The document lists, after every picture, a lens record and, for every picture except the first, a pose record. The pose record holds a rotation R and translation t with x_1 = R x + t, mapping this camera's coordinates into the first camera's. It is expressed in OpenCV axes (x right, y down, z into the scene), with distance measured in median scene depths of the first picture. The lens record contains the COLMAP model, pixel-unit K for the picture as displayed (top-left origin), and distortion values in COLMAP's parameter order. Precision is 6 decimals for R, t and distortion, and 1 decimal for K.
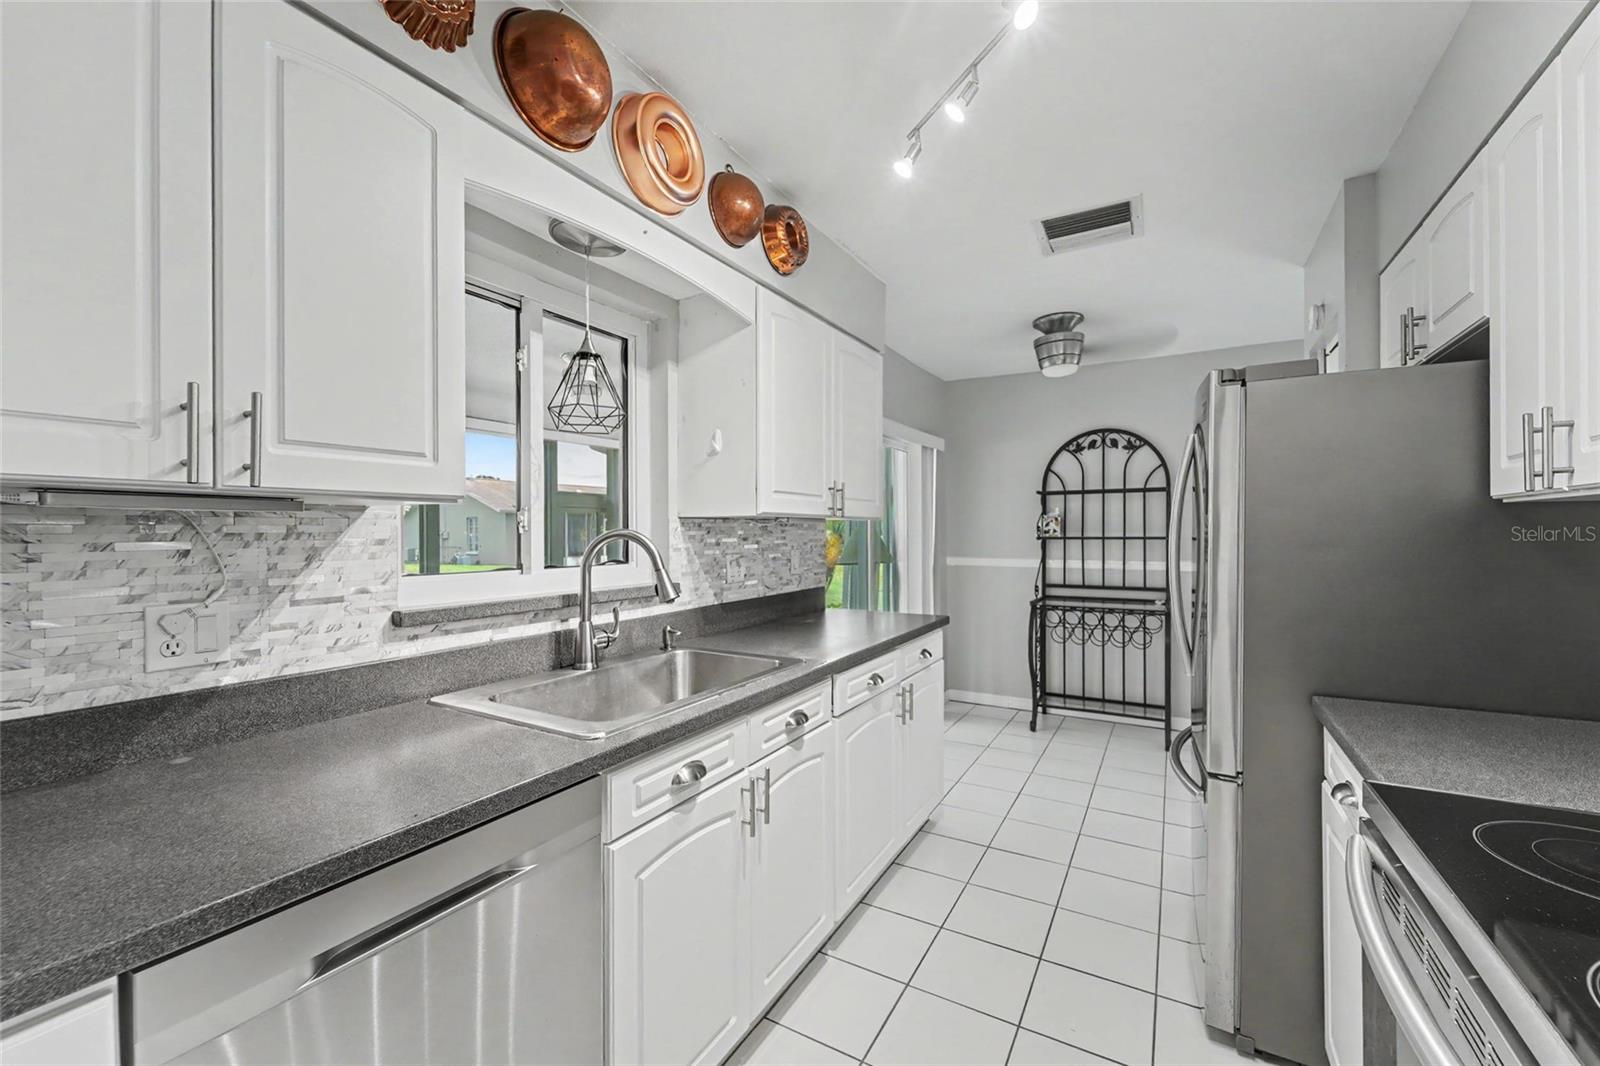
lens RADIAL K [[650.8, 0, 798.8], [0, 650.8, 530.1], [0, 0, 1]] dist [-0.002468, -0.000539]
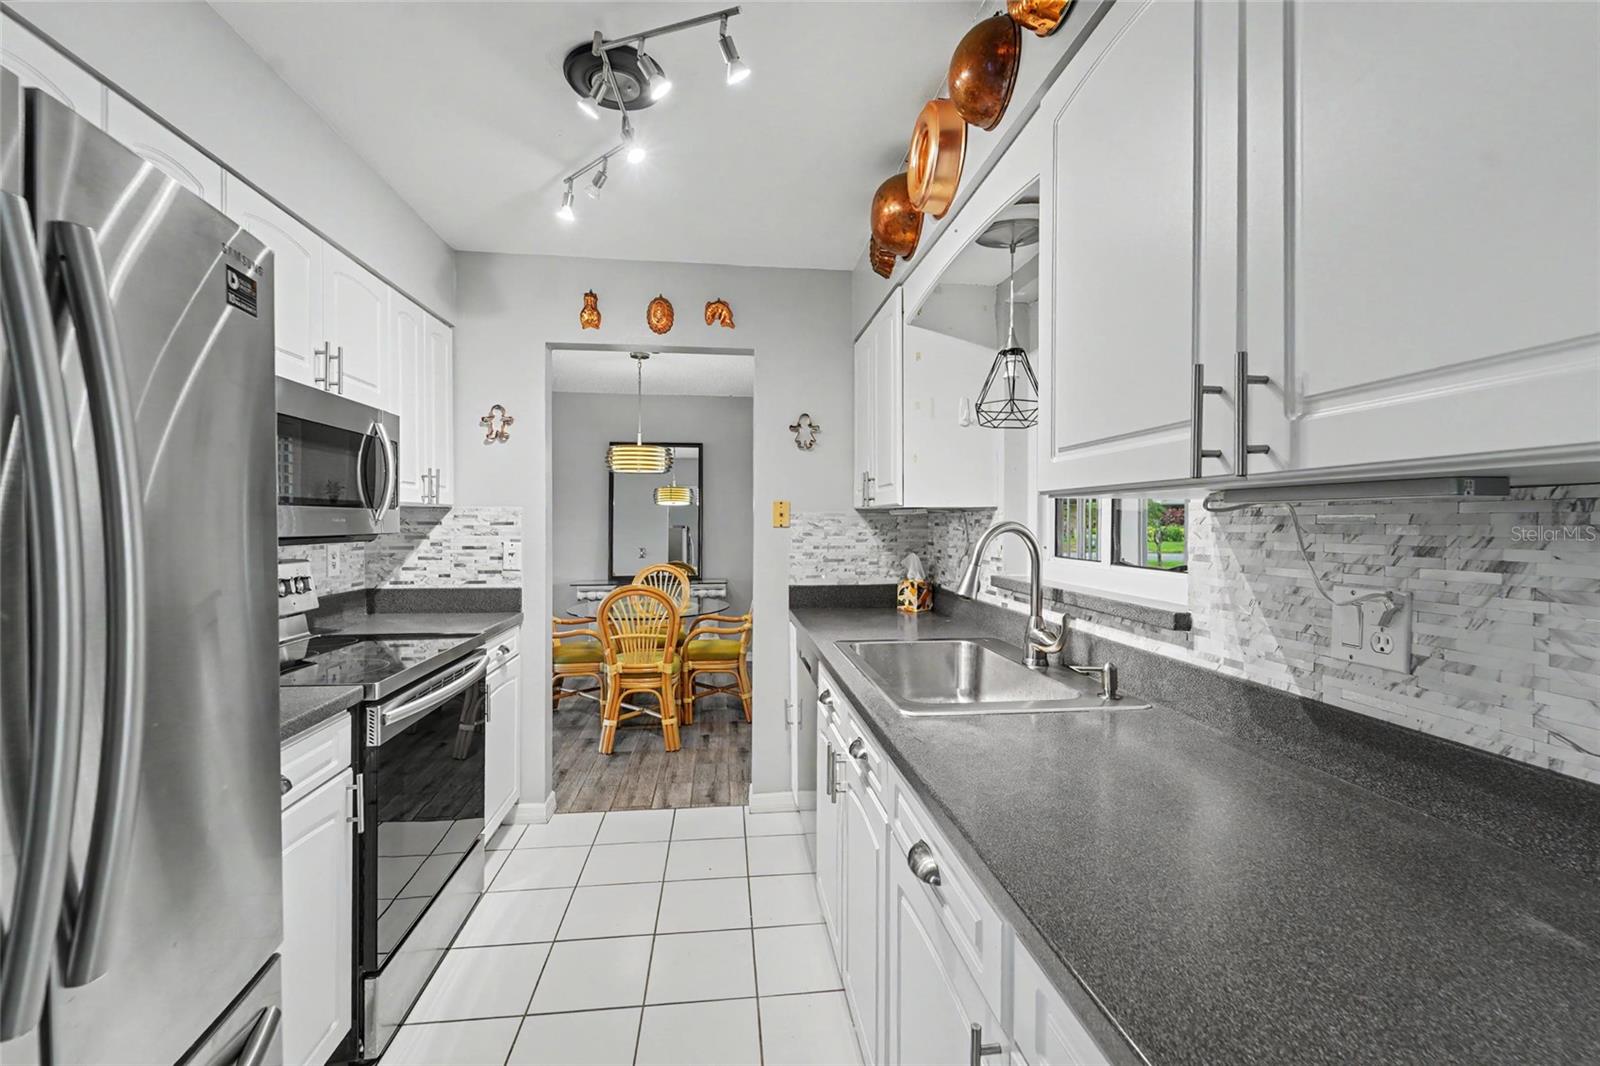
lens RADIAL K [[676.3, 0, 795.9], [0, 676.3, 524.1], [0, 0, 1]] dist [0.008349, -0.000112]
pose [[-0.801990, 0.003611, -0.597327, 0.466101], [0.001065, 0.999989, 0.004616, -0.002201], [0.597337, 0.003065, -0.801984, 1.320917]]
